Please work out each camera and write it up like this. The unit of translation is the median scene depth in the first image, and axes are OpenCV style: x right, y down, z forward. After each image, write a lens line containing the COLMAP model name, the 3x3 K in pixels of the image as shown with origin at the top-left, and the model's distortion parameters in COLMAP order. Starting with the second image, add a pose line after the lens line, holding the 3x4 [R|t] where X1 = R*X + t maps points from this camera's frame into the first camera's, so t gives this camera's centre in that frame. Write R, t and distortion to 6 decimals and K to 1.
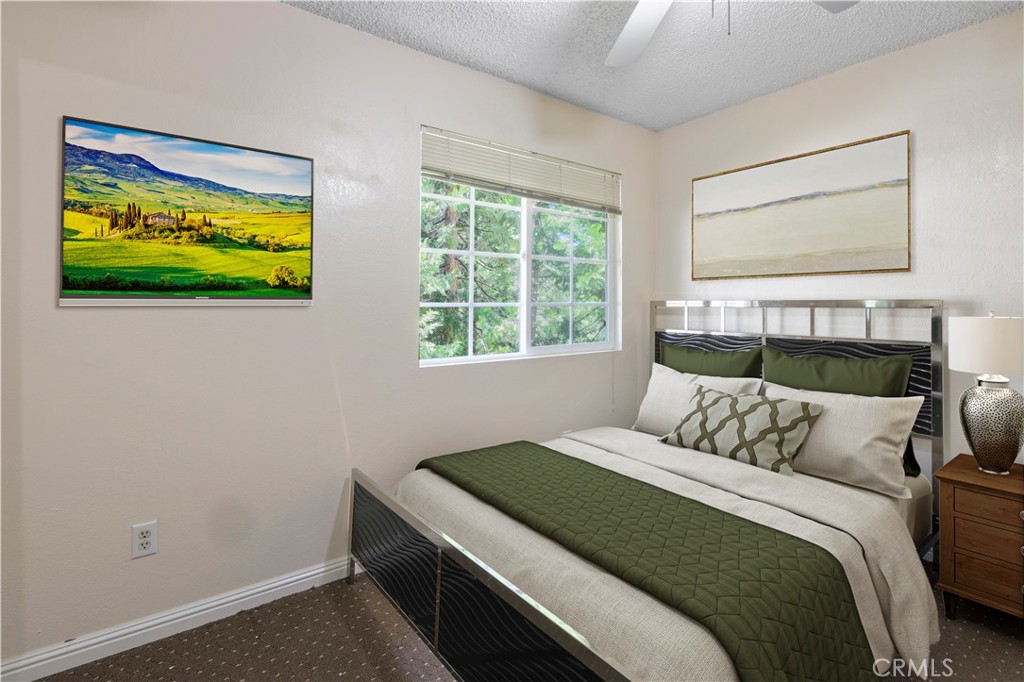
lens RADIAL K [[530.1, 0, 545.4], [0, 530.1, 303.3], [0, 0, 1]] dist [-0.003814, -0.000814]
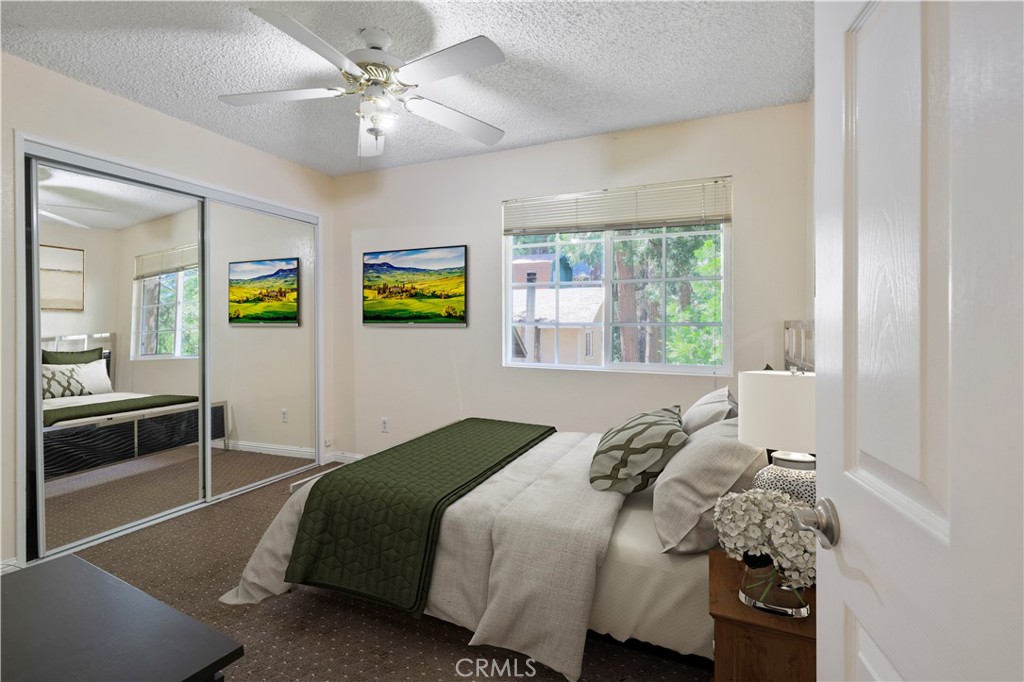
lens RADIAL K [[484.0, 0, 514.7], [0, 484.0, 331.8], [0, 0, 1]] dist [0.001662, 0.000117]
pose [[0.487748, 0.010970, -0.872916, 1.308608], [-0.004020, 0.999939, 0.010320, 0.004531], [0.872975, -0.001524, 0.487762, 0.416369]]
